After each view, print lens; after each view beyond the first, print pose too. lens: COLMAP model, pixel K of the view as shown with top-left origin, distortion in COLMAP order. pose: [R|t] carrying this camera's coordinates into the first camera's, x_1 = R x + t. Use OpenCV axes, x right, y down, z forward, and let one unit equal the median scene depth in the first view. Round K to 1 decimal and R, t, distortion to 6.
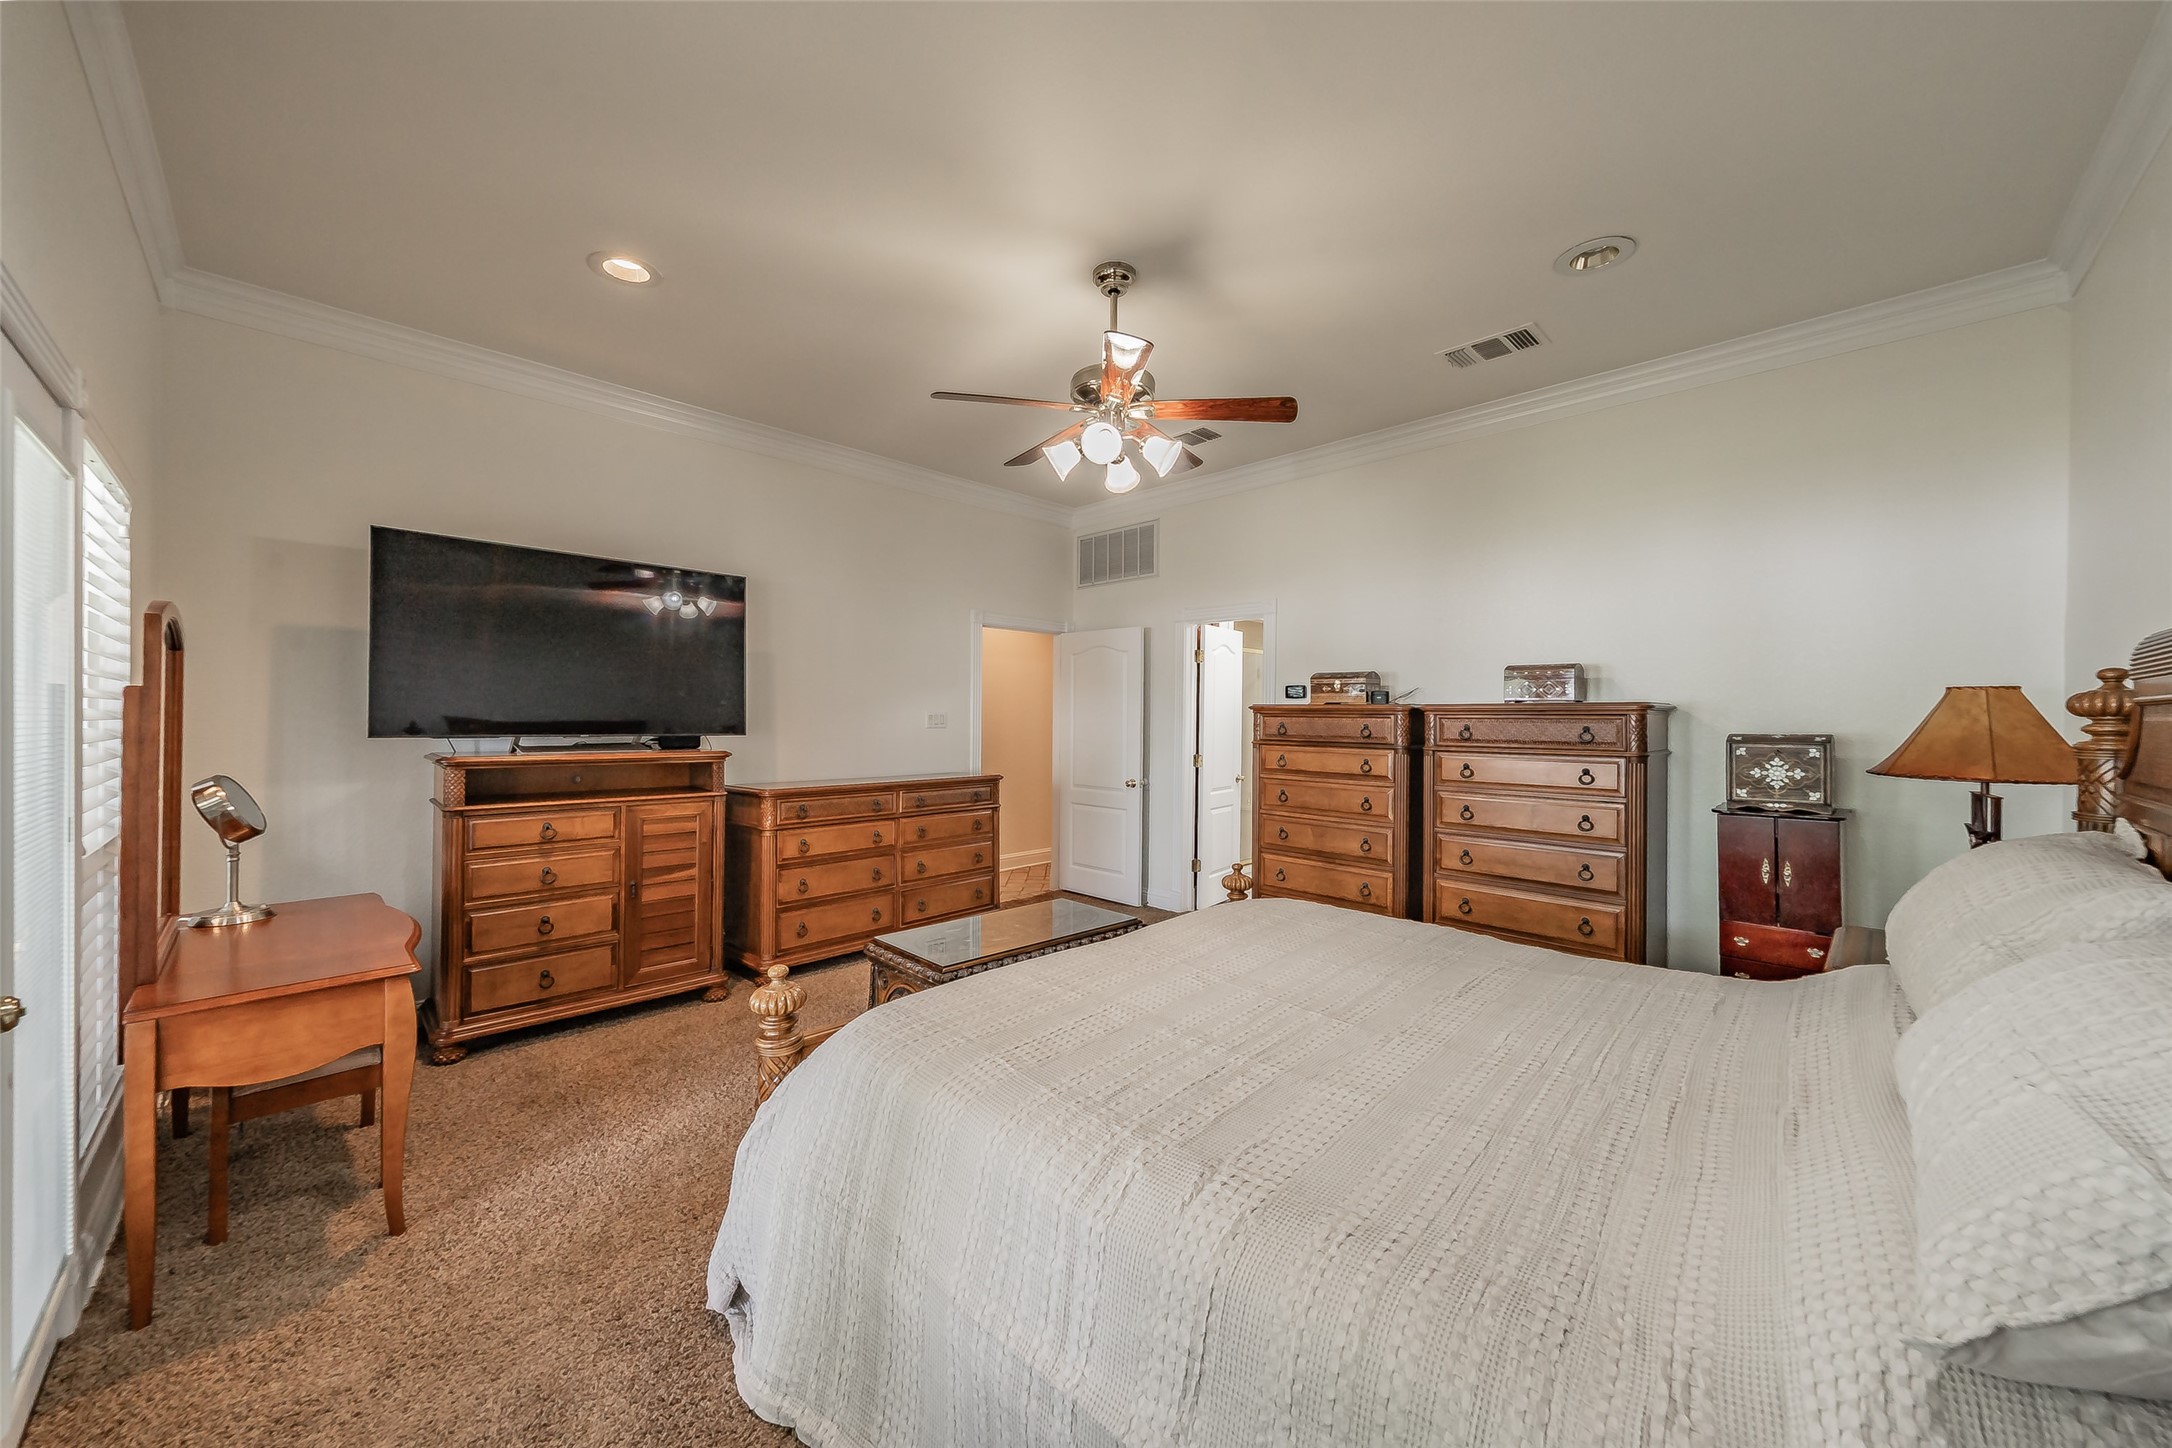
lens RADIAL K [[775.8, 0, 1100.2], [0, 775.8, 721.1], [0, 0, 1]] dist [-0.001215, 0.000067]
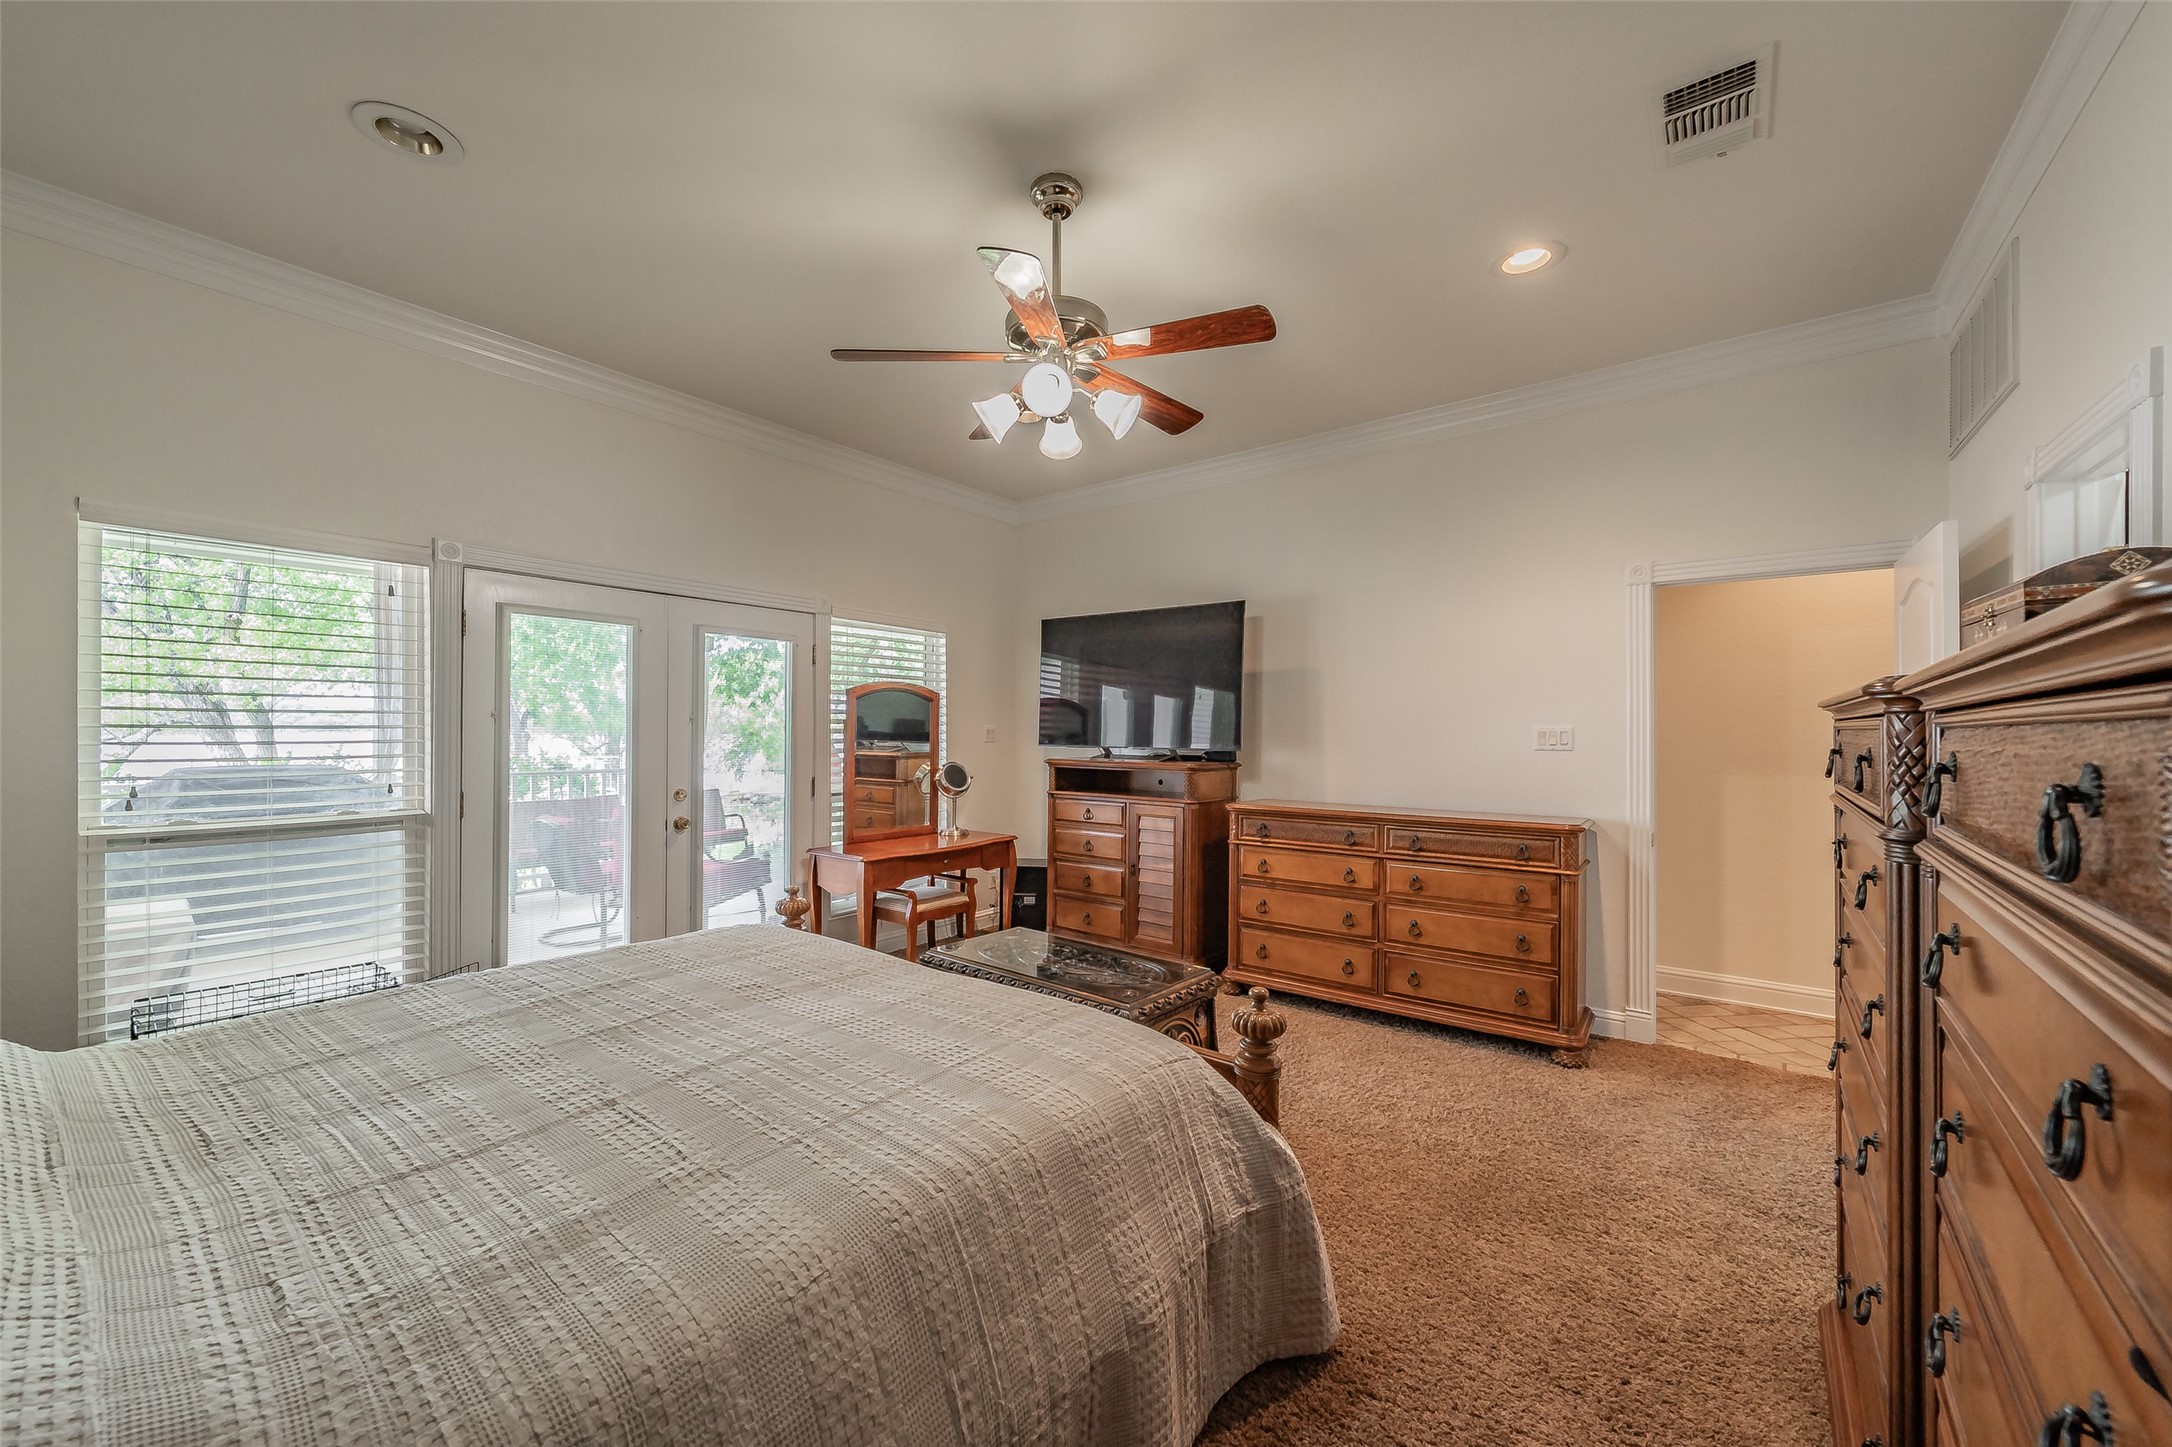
lens RADIAL K [[823.7, 0, 1082.0], [0, 823.7, 734.0], [0, 0, 1]] dist [-0.001591, -0.000028]
pose [[0.102148, -0.002344, -0.994766, 0.613454], [-0.010604, 0.999938, -0.003445, 0.001669], [0.994713, 0.010900, 0.102117, 0.652981]]
